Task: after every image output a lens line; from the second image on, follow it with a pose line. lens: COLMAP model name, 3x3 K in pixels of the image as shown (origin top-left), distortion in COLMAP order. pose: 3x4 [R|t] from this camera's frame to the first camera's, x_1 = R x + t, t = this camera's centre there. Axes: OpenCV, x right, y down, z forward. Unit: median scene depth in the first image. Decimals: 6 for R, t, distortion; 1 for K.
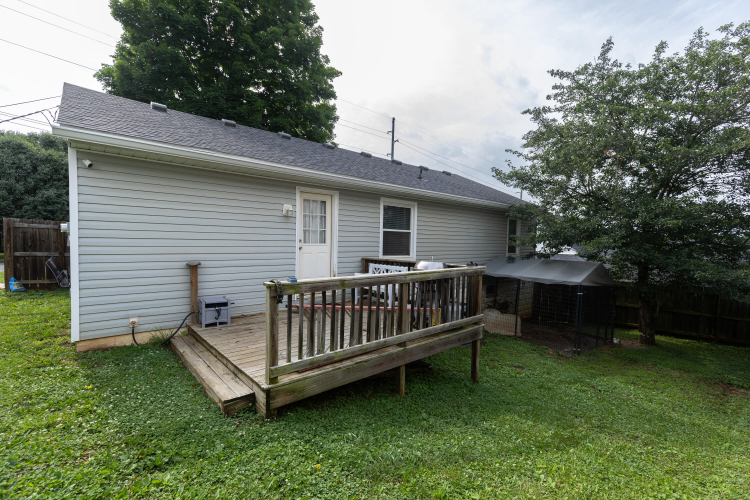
lens RADIAL K [[337.7, 0, 379.6], [0, 337.7, 254.0], [0, 0, 1]] dist [0.008801, -0.001615]
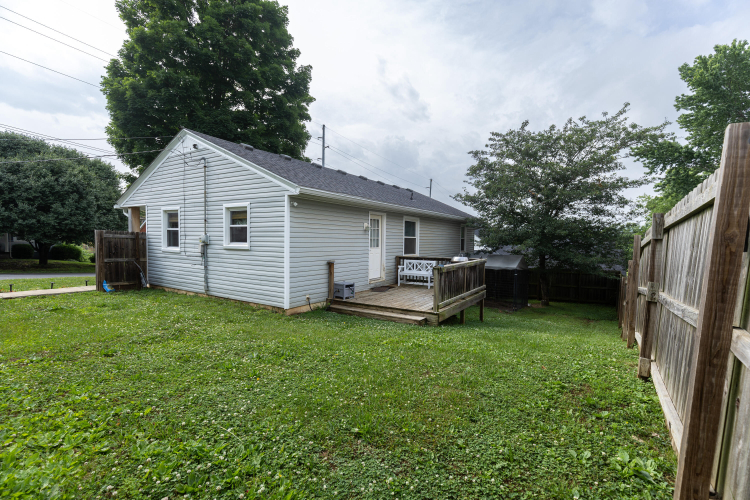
lens RADIAL K [[337.7, 0, 380.5], [0, 337.7, 255.3], [0, 0, 1]] dist [0.008801, -0.001615]
pose [[0.960990, -0.023943, 0.275544, -0.486436], [0.021480, 0.999698, 0.011954, -0.010883], [-0.275747, -0.005569, 0.961214, -0.397994]]
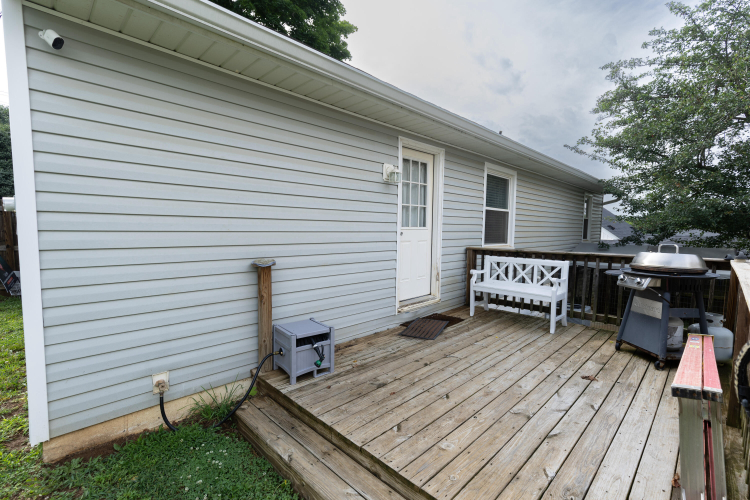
lens RADIAL K [[337.7, 0, 379.5], [0, 337.7, 254.4], [0, 0, 1]] dist [0.008801, -0.001615]
pose [[0.997781, -0.015072, 0.064848, -0.251822], [0.012753, 0.999270, 0.036016, -0.001643], [-0.065343, -0.035109, 0.997245, 0.282158]]
